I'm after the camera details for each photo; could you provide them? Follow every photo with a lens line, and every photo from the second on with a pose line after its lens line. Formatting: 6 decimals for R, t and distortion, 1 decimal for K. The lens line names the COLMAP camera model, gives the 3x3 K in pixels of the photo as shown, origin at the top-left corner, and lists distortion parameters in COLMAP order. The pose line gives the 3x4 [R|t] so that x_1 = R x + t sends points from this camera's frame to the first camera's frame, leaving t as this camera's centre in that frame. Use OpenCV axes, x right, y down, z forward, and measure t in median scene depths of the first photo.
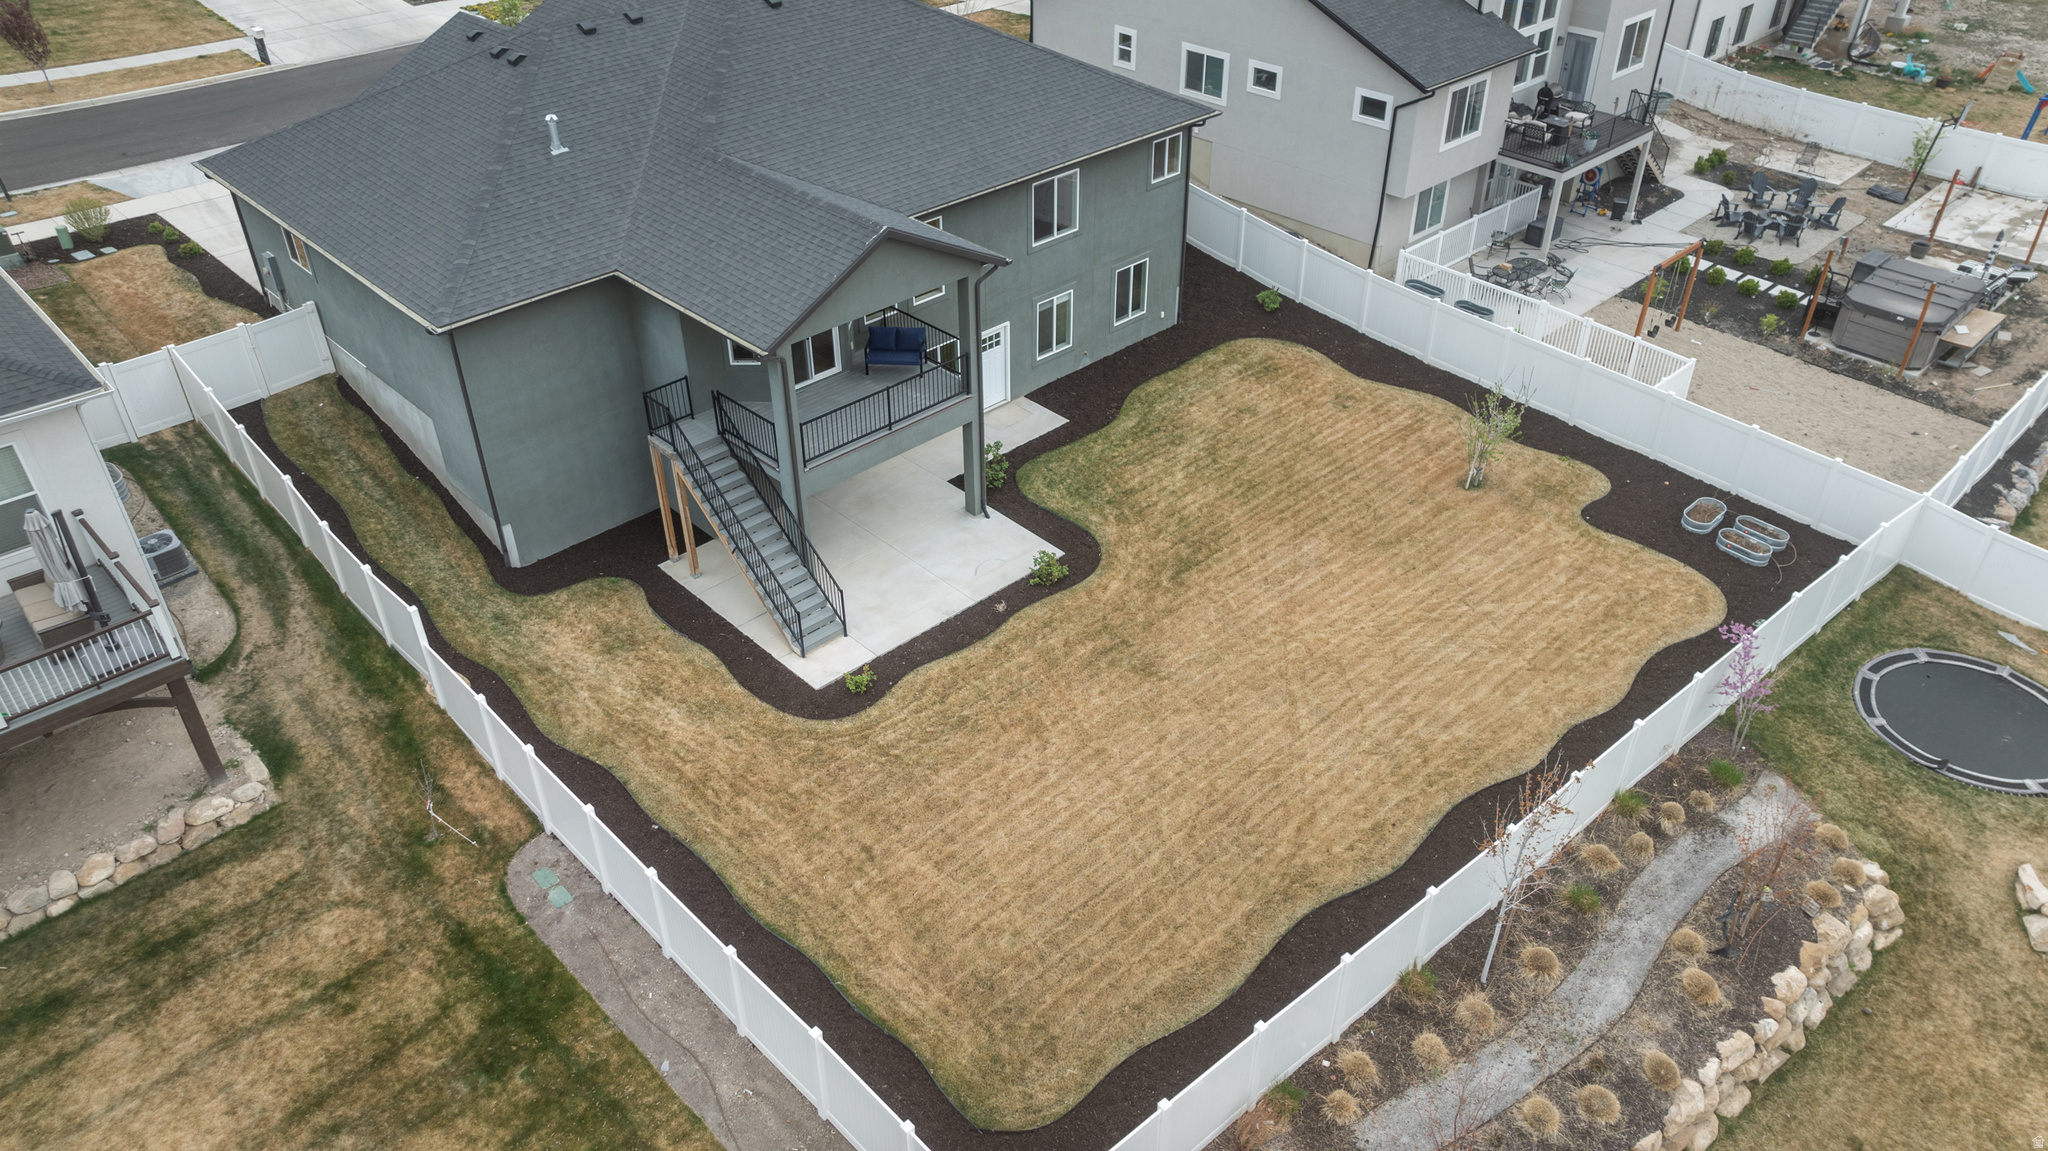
lens RADIAL K [[1433.3, 0, 1026.1], [0, 1433.3, 581.7], [0, 0, 1]] dist [-0.029920, 0.028345]
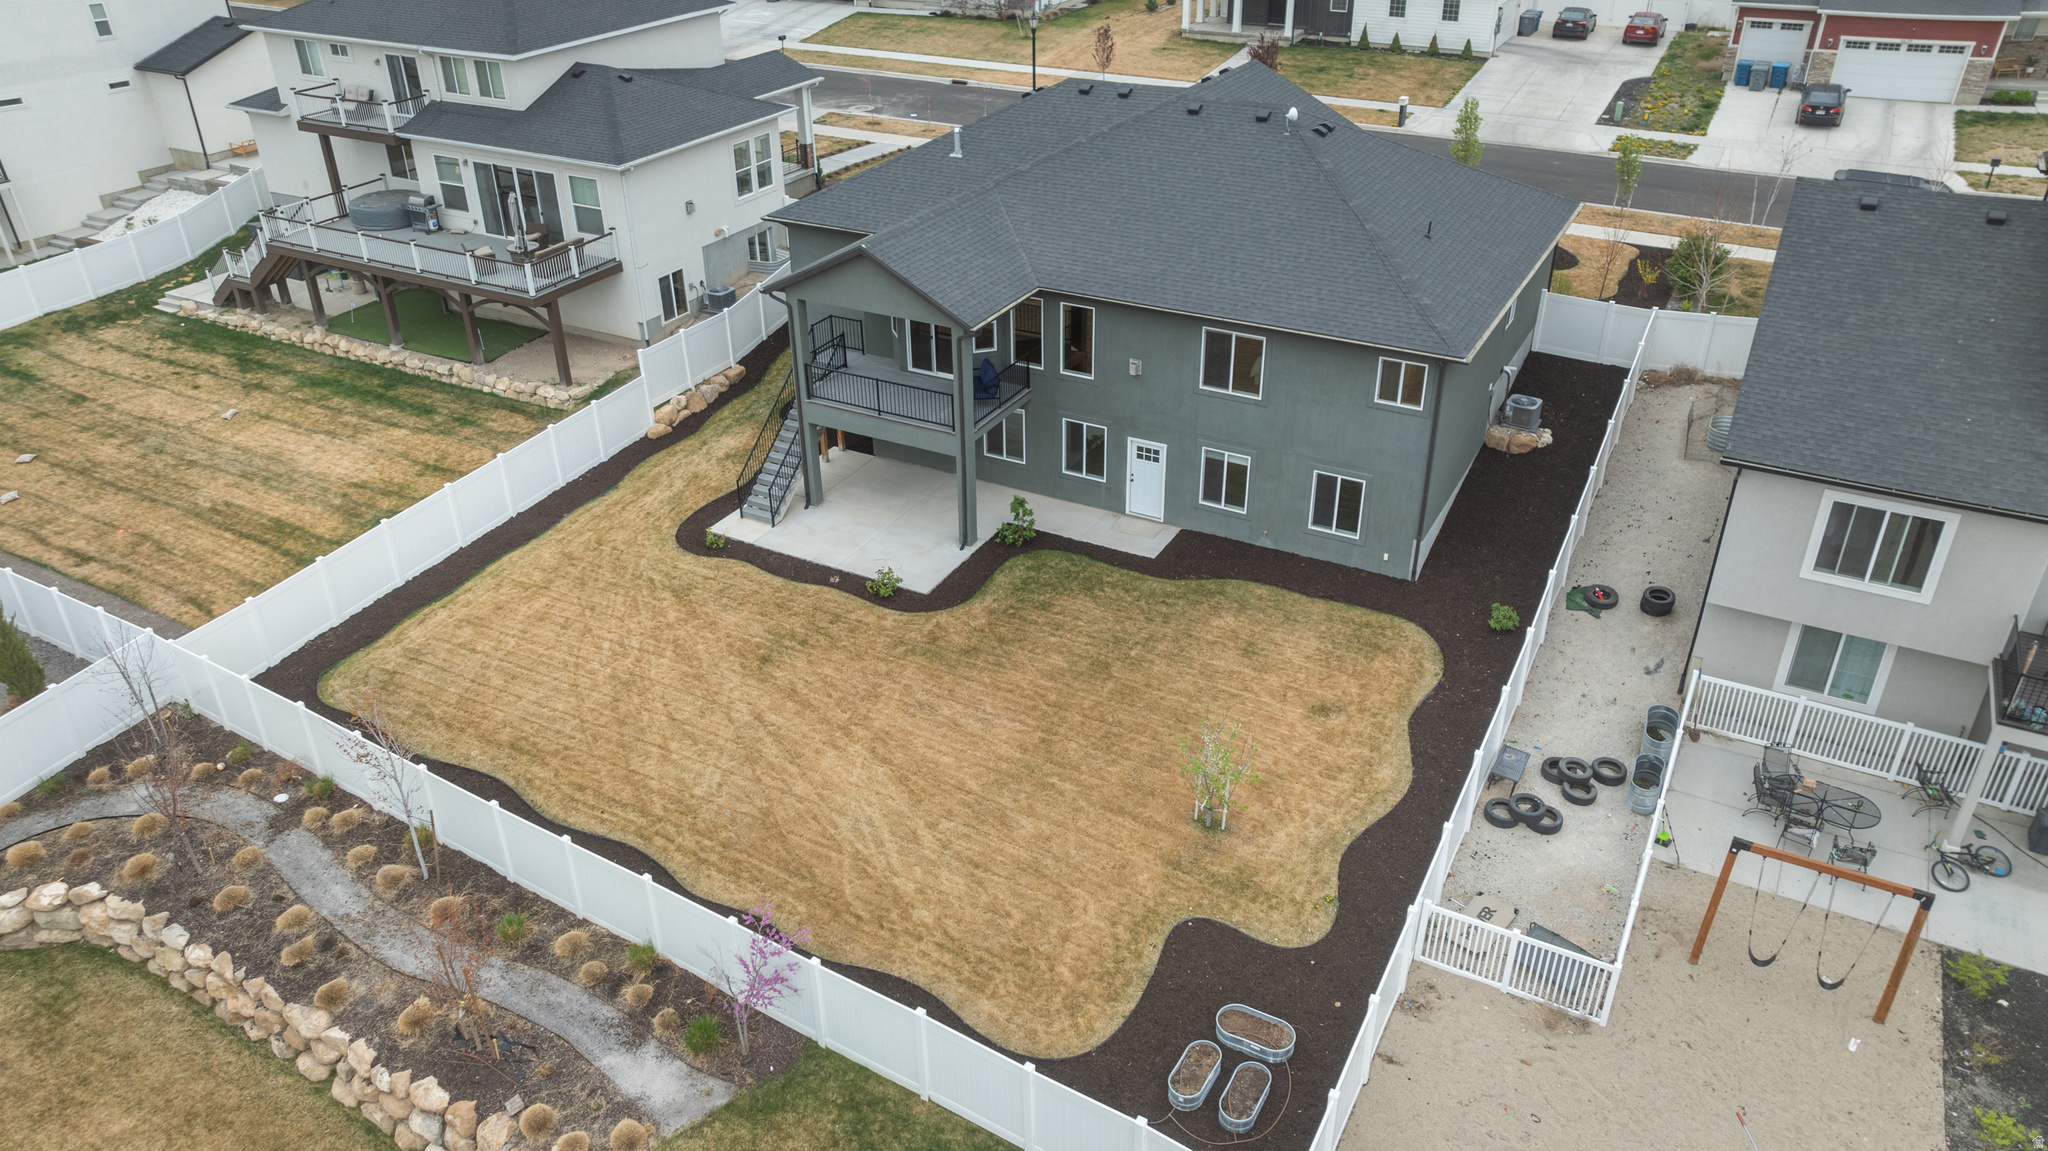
lens RADIAL K [[1433.3, 0, 1025.6], [0, 1433.3, 570.7], [0, 0, 1]] dist [-0.029920, 0.028345]
pose [[0.303492, 0.481980, -0.821941, 1.061241], [-0.544745, 0.795516, 0.265344, -0.412417], [0.781758, 0.367219, 0.503989, 0.552795]]
